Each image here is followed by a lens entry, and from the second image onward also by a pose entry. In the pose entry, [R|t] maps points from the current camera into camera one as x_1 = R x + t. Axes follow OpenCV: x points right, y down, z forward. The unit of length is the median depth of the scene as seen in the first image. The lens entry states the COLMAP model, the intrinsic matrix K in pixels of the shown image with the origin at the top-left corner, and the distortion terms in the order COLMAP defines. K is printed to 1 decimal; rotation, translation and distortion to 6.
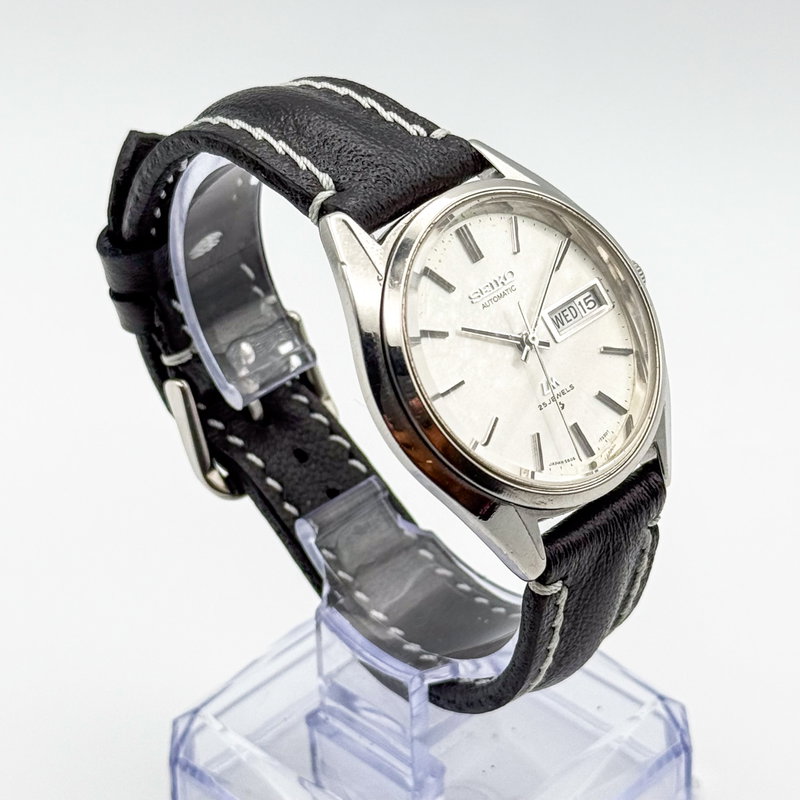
lens RADIAL K [[2379.3, 0, 400.0], [0, 2379.3, 400.0], [0, 0, 1]] dist [0.124324, 0.377376]
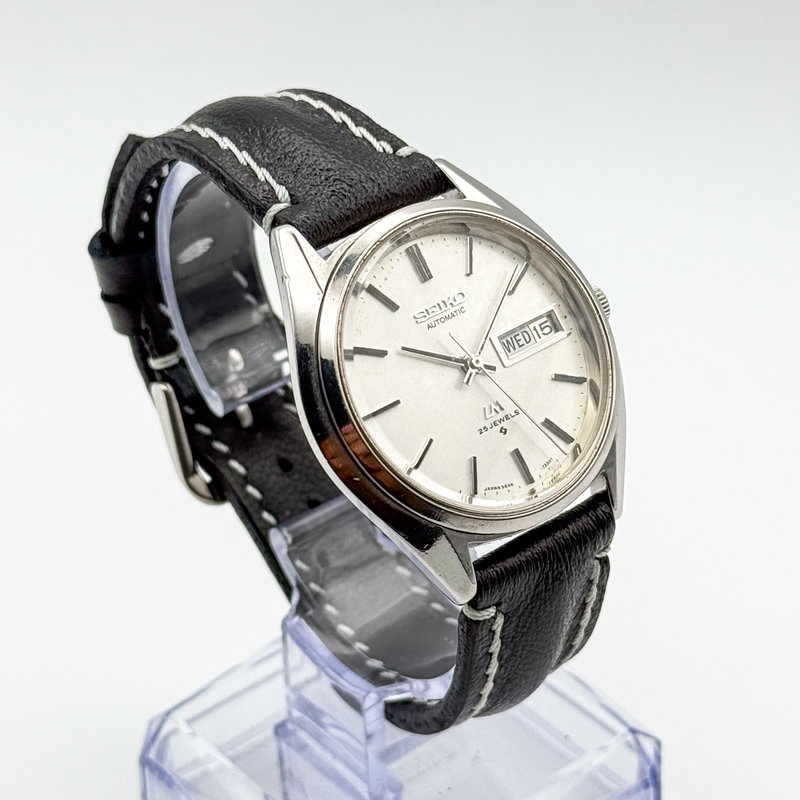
lens RADIAL K [[2379.3, 0, 400.0], [0, 2379.3, 400.0], [0, 0, 1]] dist [0.124324, 0.377376]
pose [[0.994656, 0.054698, -0.087560, 0.104689], [-0.054929, 0.998490, -0.000223, -0.007304], [0.087416, 0.005031, 0.996159, 0.006815]]
